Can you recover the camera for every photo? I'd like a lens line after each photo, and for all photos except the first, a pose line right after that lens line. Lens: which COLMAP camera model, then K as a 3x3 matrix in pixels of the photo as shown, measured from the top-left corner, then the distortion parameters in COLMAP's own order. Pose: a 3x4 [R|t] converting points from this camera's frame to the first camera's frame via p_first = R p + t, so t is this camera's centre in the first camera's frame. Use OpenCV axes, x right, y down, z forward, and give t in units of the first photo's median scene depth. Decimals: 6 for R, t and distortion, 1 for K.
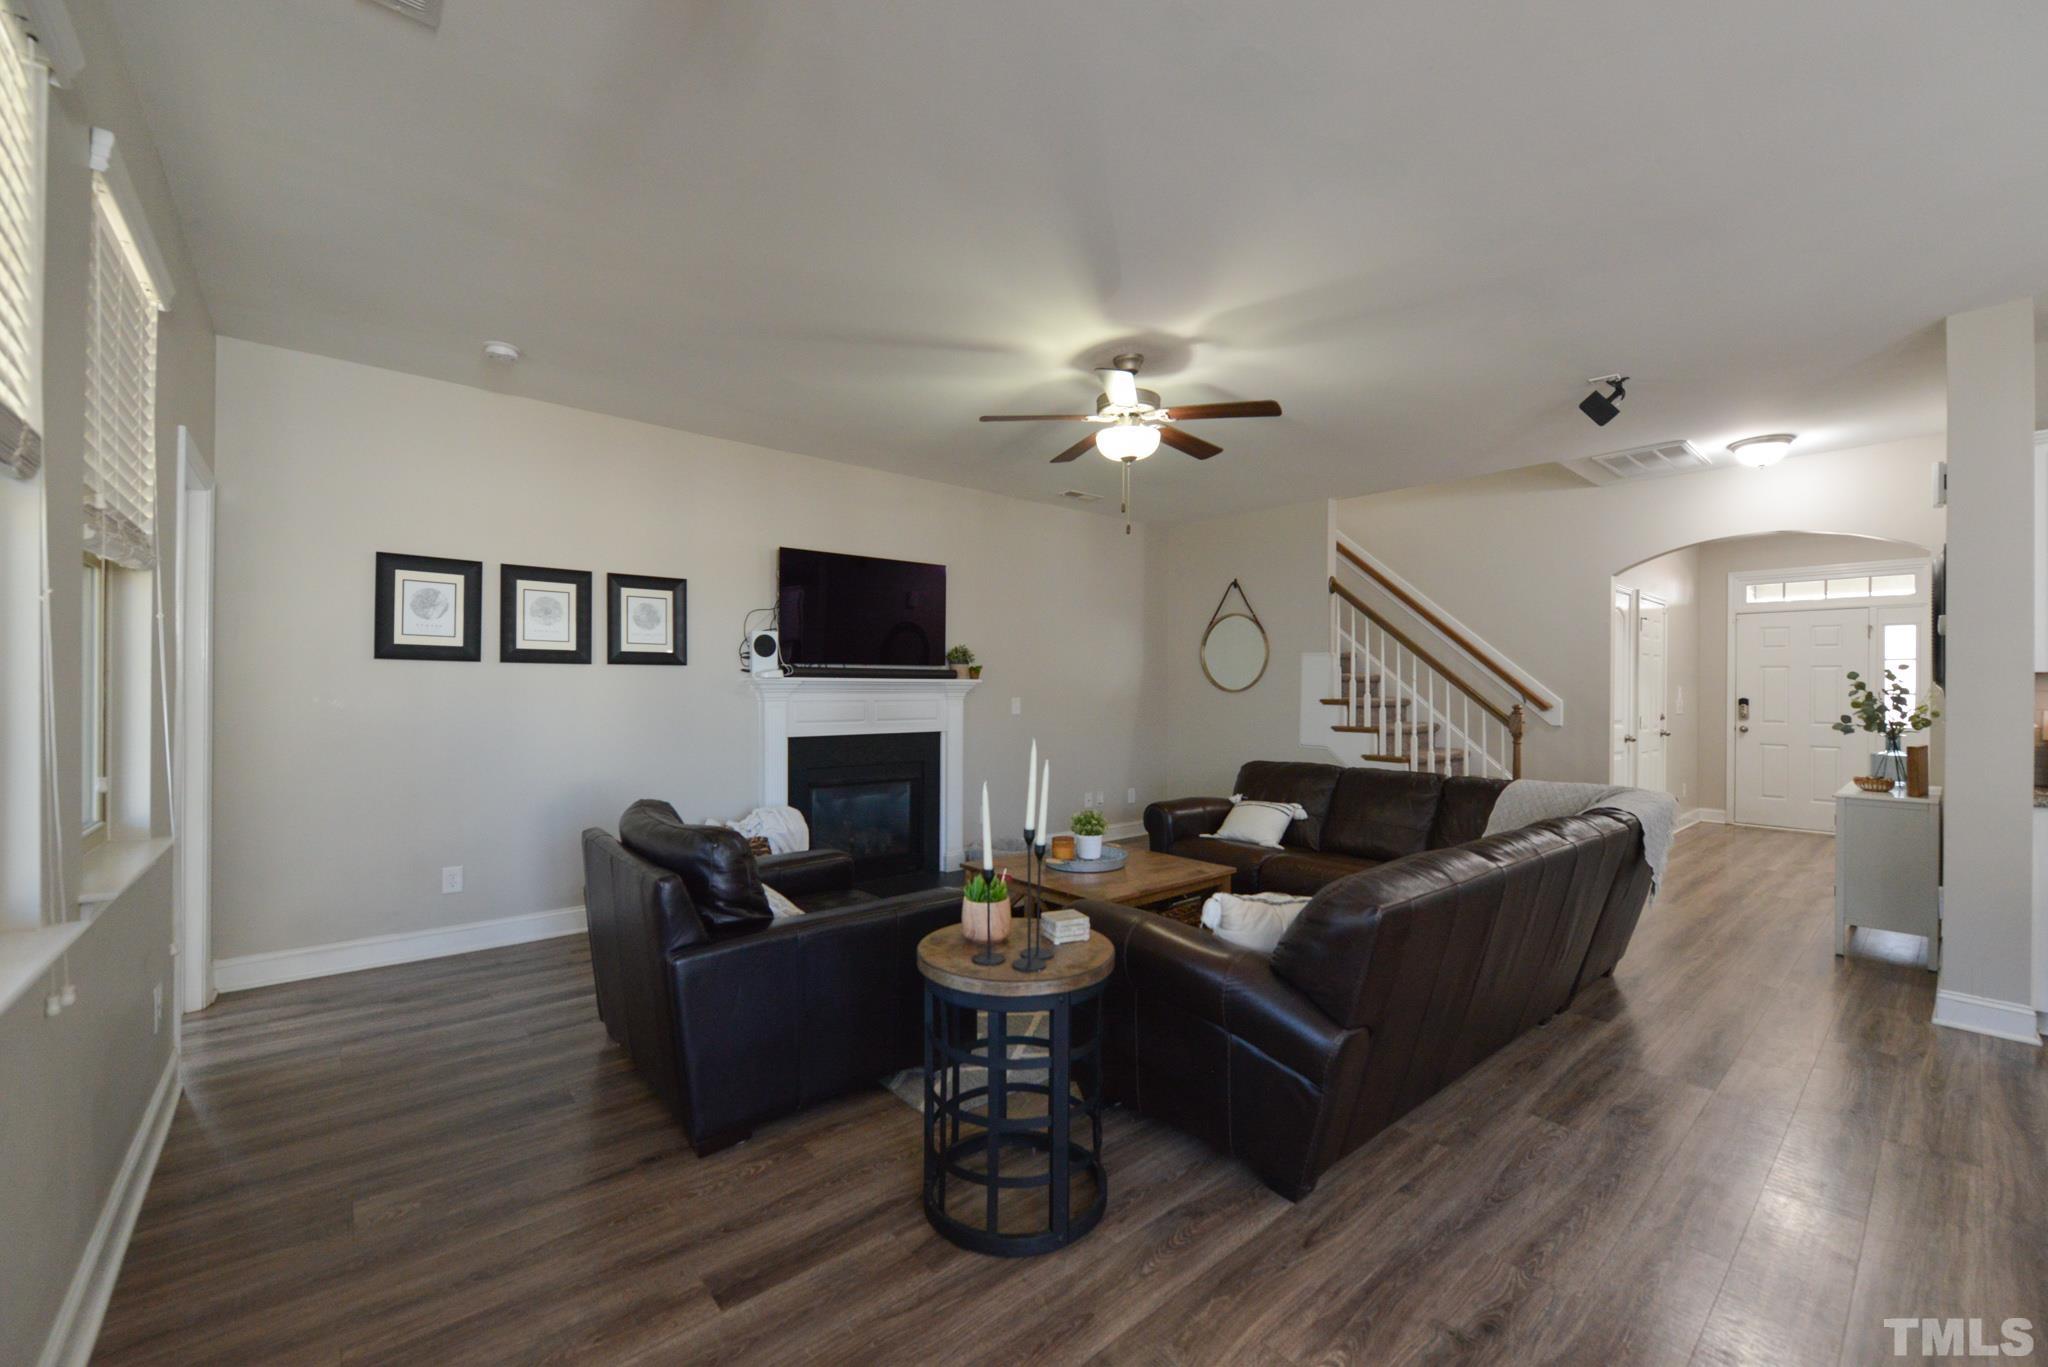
lens RADIAL K [[809.2, 0, 1024.0], [0, 809.2, 683.5], [0, 0, 1]] dist [0.000348, 0.000035]
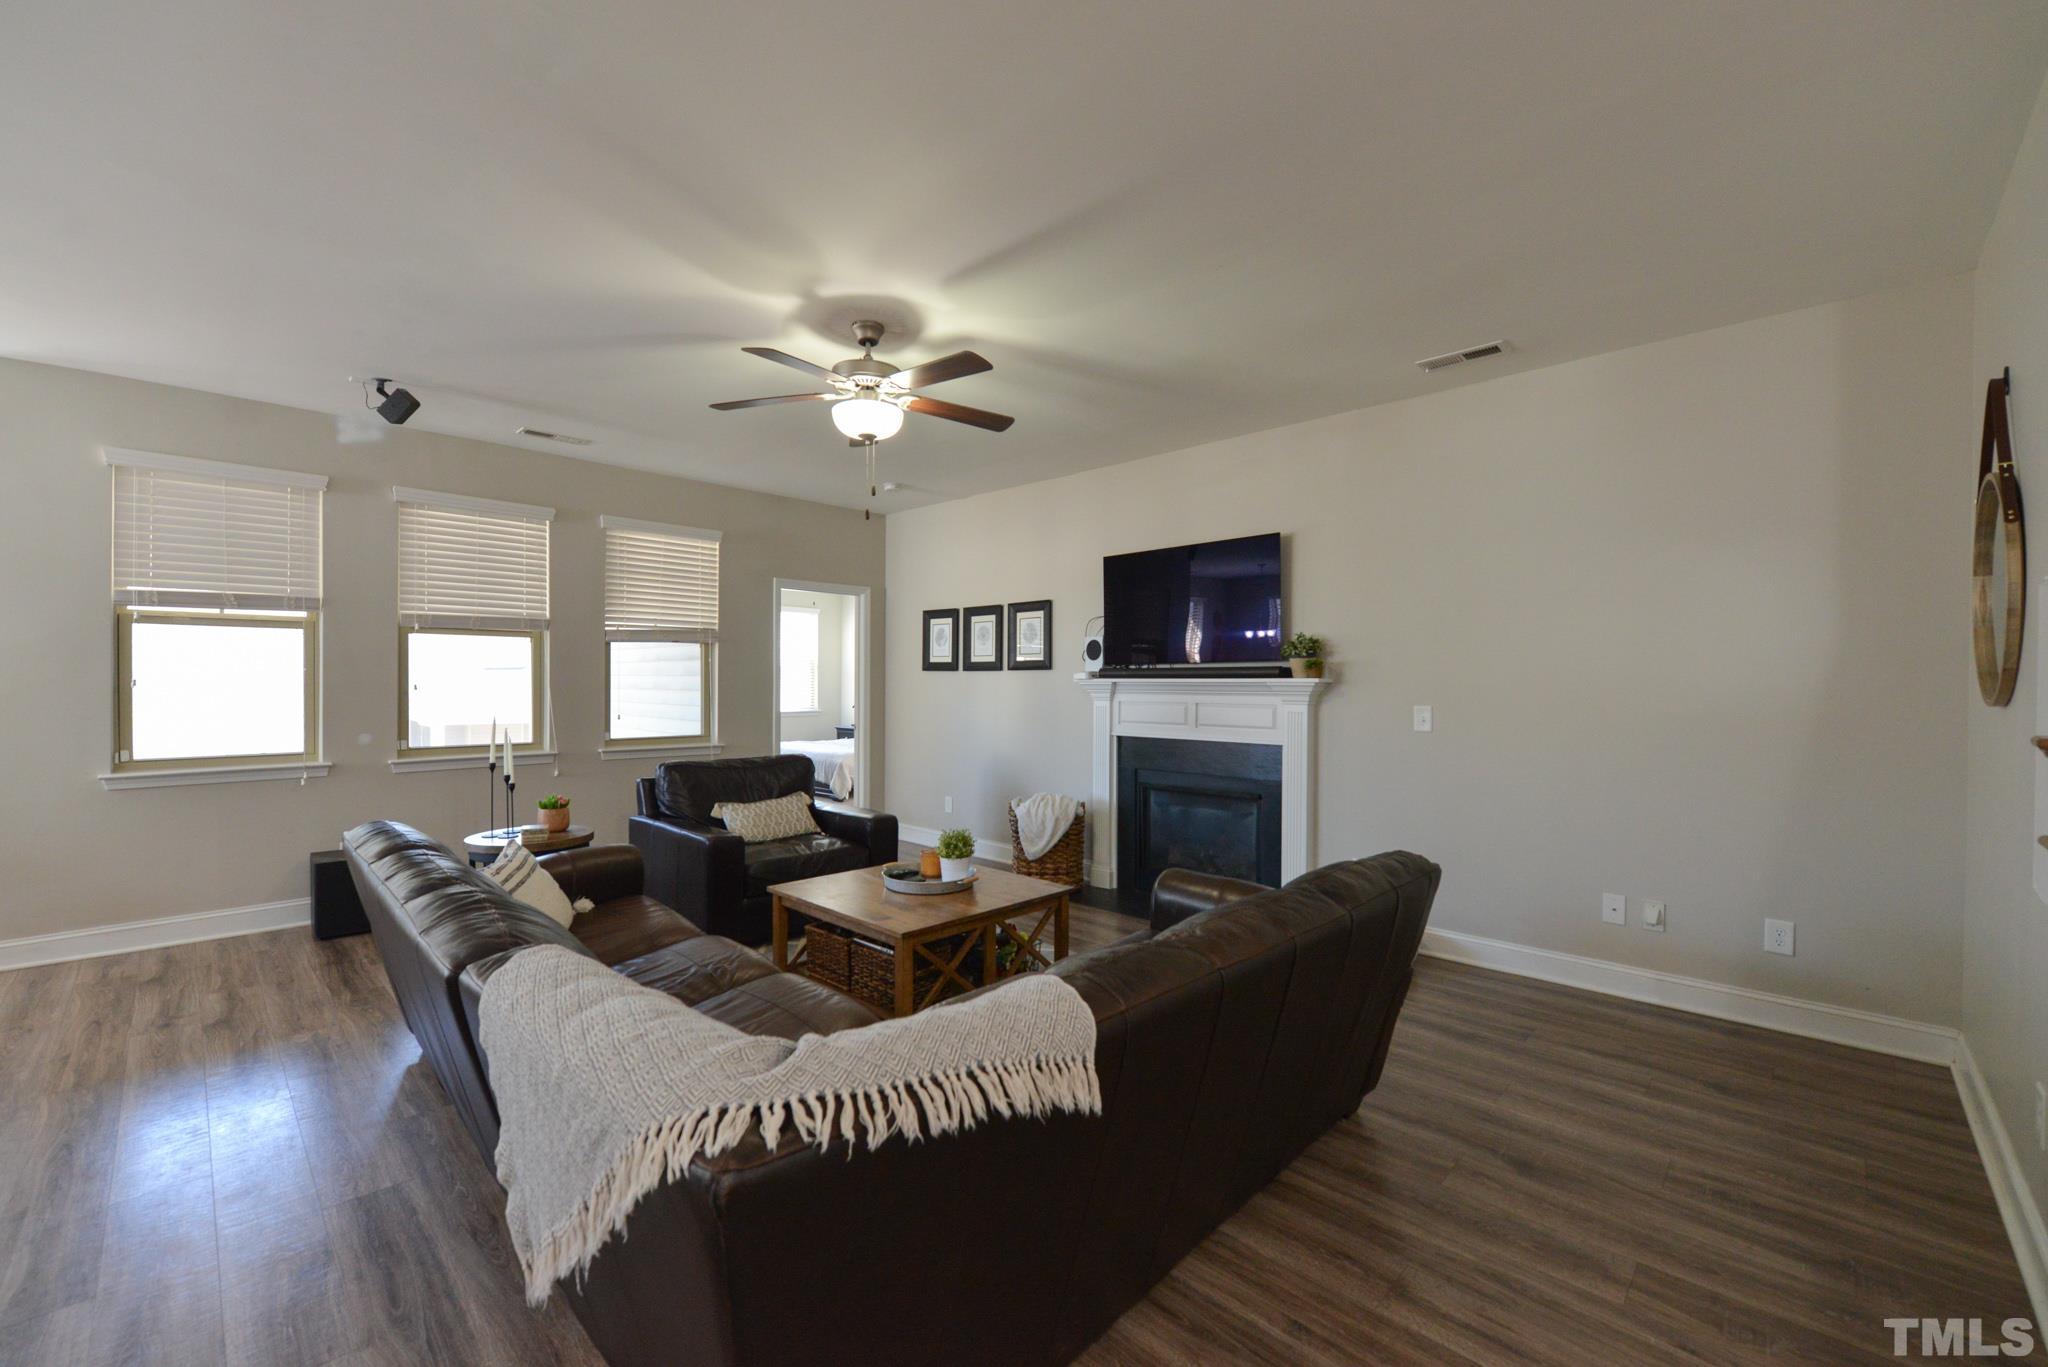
lens RADIAL K [[829.2, 0, 1024.0], [0, 829.2, 683.5], [0, 0, 1]] dist [-0.000870, -0.000140]
pose [[0.098206, -0.003174, -0.995161, 0.845138], [0.001077, 0.999995, -0.003084, 0.002024], [0.995165, -0.000769, 0.098209, 0.852233]]
